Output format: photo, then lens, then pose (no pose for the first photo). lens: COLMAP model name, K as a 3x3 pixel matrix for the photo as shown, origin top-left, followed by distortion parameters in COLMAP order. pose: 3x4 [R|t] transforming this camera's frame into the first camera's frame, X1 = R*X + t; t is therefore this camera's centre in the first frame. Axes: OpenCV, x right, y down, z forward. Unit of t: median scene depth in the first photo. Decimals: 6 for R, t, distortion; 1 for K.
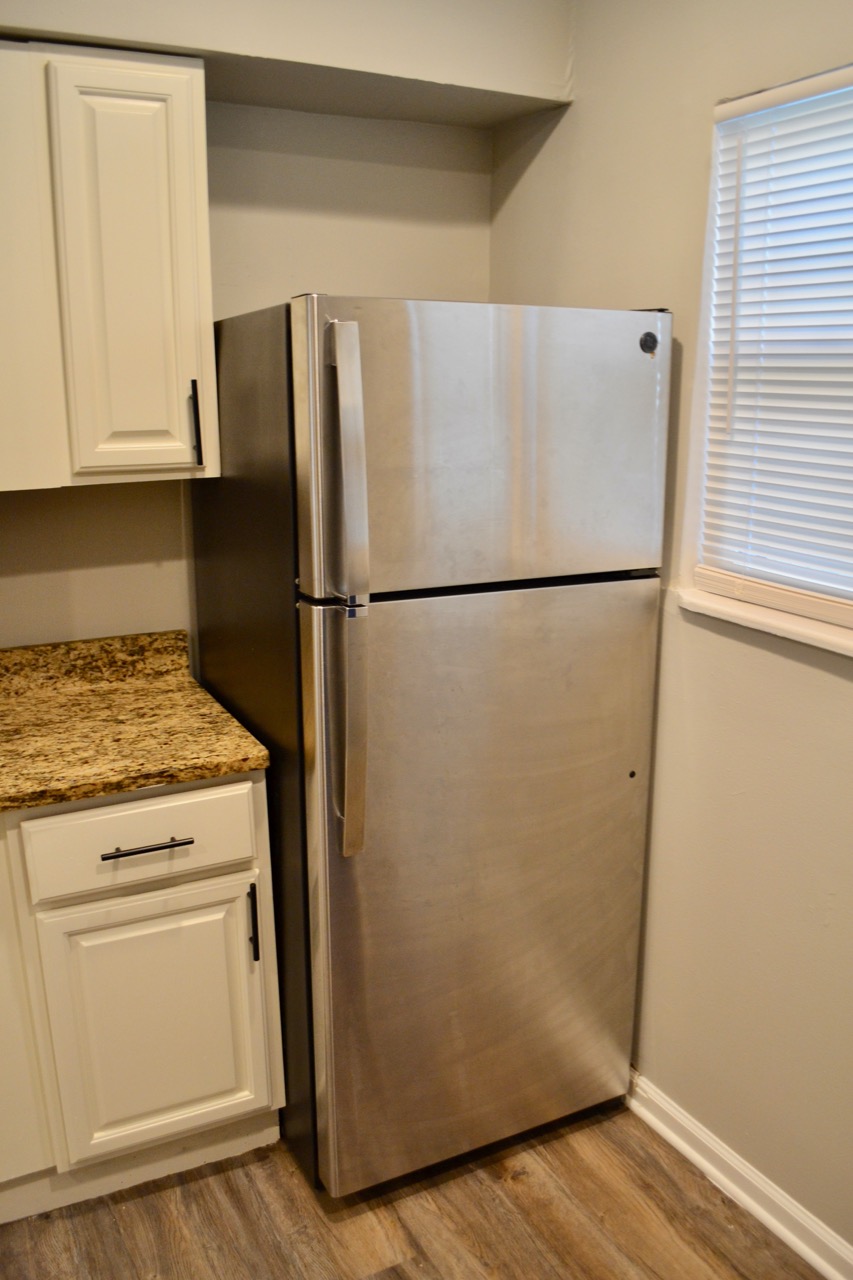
lens RADIAL K [[1055.7, 0, 429.1], [0, 1055.7, 663.1], [0, 0, 1]] dist [-0.066057, -0.006387]
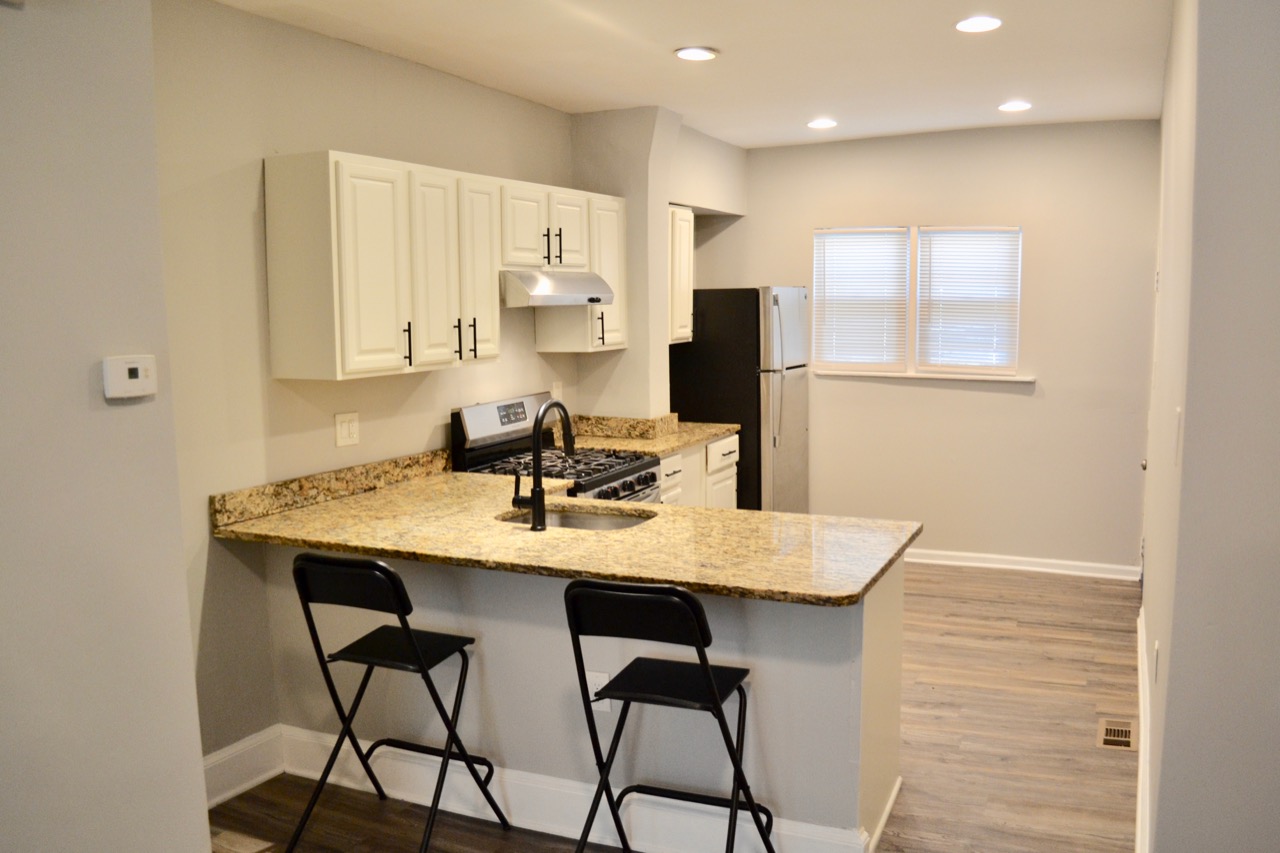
lens RADIAL K [[1084.8, 0, 640.0], [0, 1084.8, 426.5], [0, 0, 1]] dist [-0.070043, -0.003541]
pose [[0.797388, -0.080698, 0.598046, -2.436801], [0.162179, 0.983217, -0.083565, 0.326683], [-0.581266, 0.163625, 0.797093, -1.471456]]
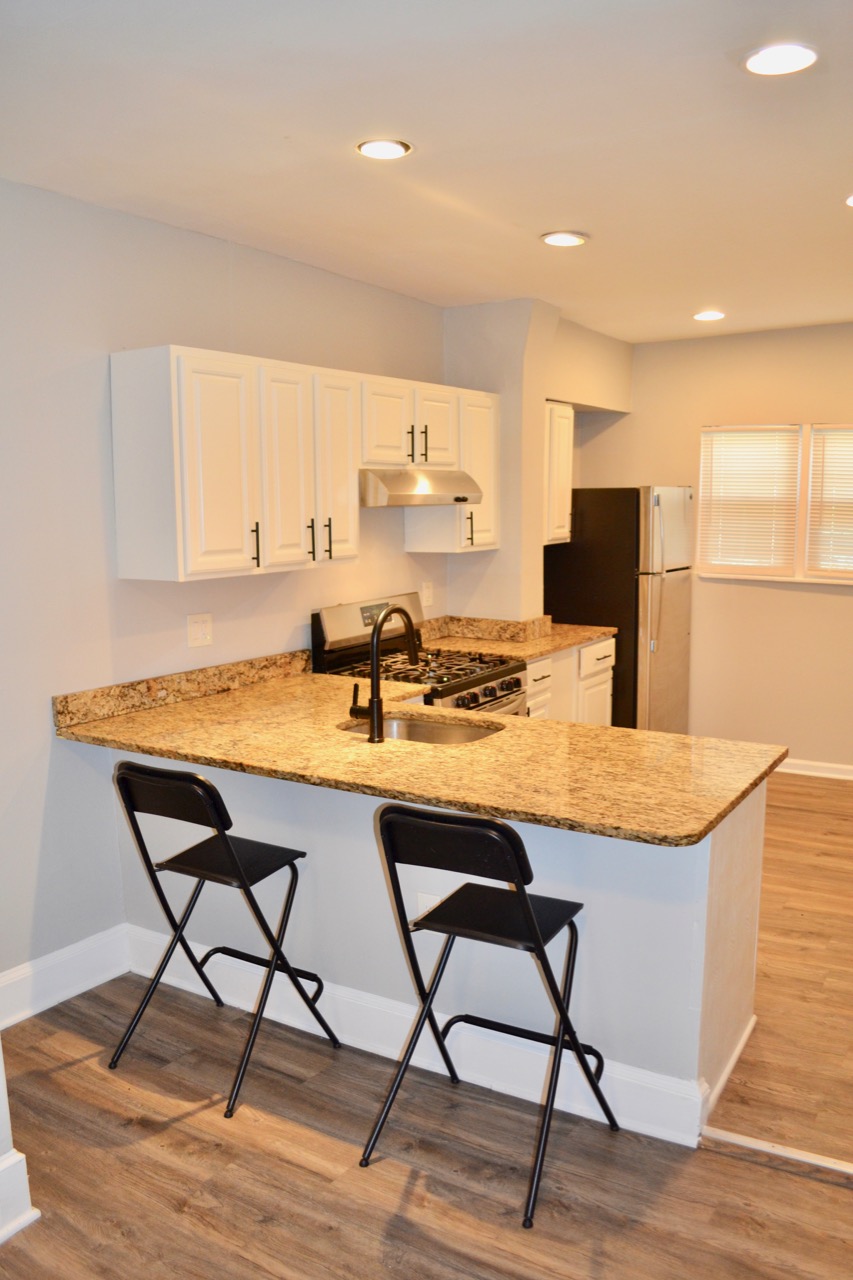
lens RADIAL K [[1030.5, 0, 425.7], [0, 1030.5, 665.6], [0, 0, 1]] dist [-0.075619, -0.001163]
pose [[0.865166, -0.089416, 0.493450, -2.225762], [0.134083, 0.989398, -0.055803, 0.298558], [-0.483229, 0.114443, 0.867982, -1.380976]]
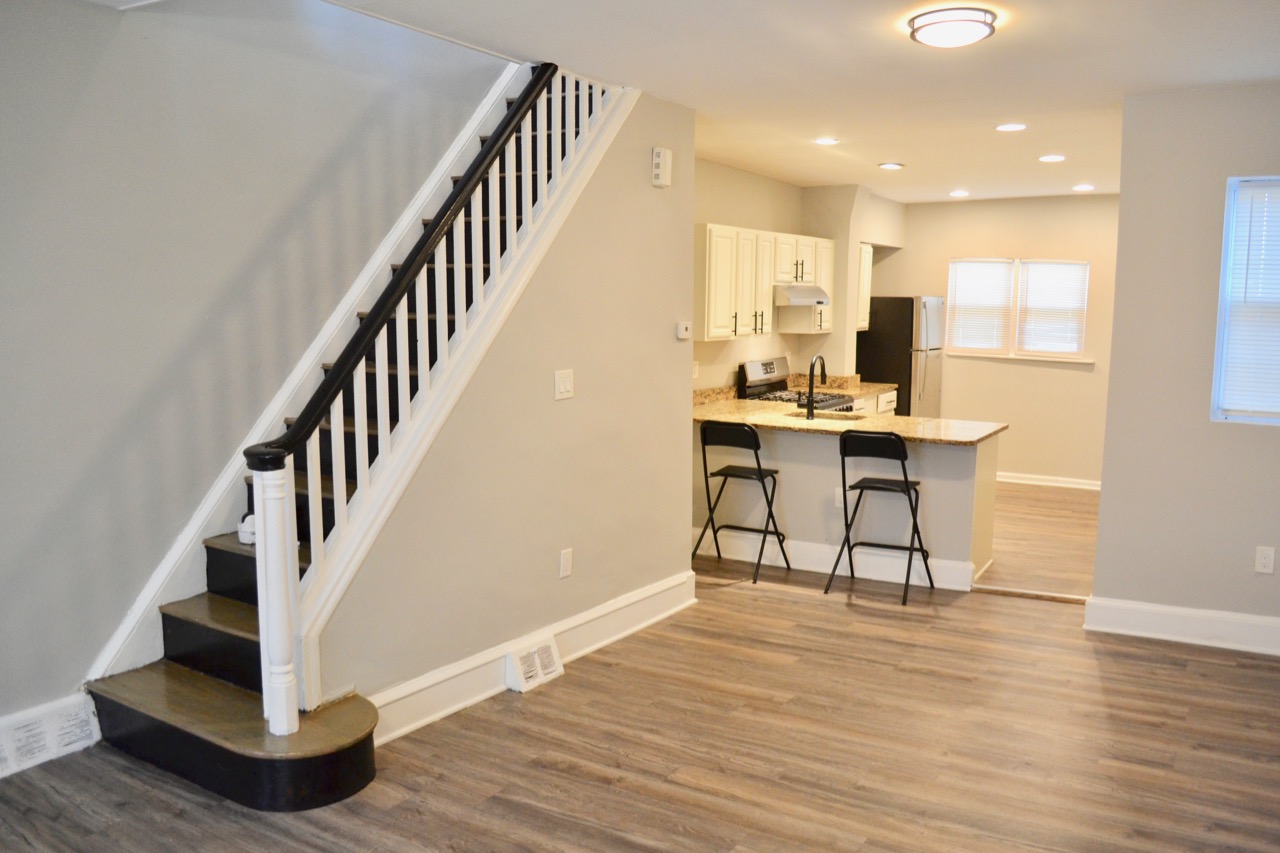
lens RADIAL K [[1055.7, 0, 640.0], [0, 1055.7, 426.5], [0, 0, 1]] dist [-0.066057, -0.006387]
pose [[0.859082, -0.053681, 0.509015, -3.845429], [0.115785, 0.989087, -0.091105, 0.610076], [-0.498570, 0.137203, 0.855922, -2.671930]]
